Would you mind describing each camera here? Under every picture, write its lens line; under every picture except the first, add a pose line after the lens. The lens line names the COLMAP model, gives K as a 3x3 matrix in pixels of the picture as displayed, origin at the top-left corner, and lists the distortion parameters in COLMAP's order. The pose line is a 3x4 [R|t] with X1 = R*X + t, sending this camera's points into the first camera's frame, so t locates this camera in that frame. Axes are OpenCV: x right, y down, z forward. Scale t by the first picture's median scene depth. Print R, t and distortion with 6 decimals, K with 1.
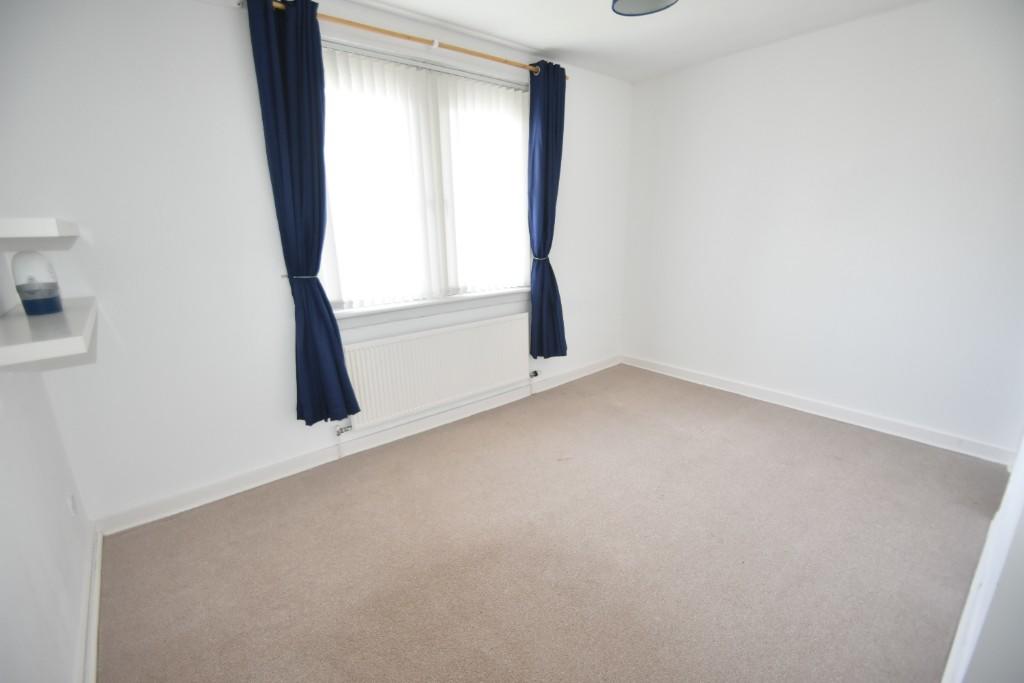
lens RADIAL K [[452.4, 0, 509.1], [0, 452.4, 354.5], [0, 0, 1]] dist [-0.002533, -0.001329]
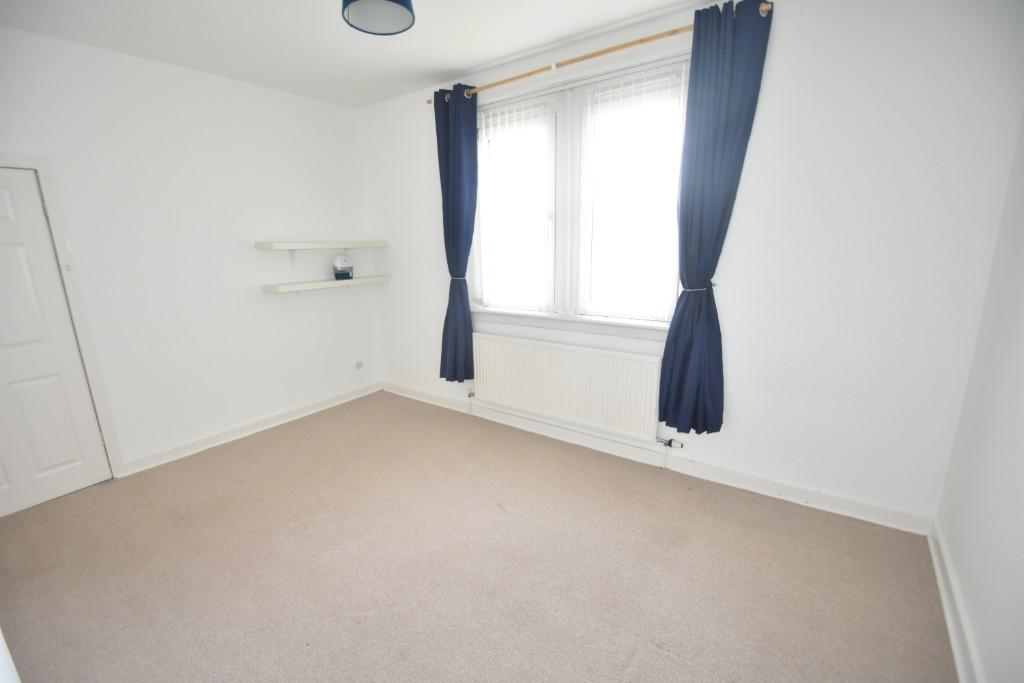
lens RADIAL K [[452.4, 0, 509.1], [0, 452.4, 354.5], [0, 0, 1]] dist [-0.002533, -0.001329]
pose [[0.231261, 0.248237, -0.940689, 0.891990], [-0.257861, 0.947960, 0.186763, -0.223782], [0.938097, 0.199376, 0.283237, 0.709704]]
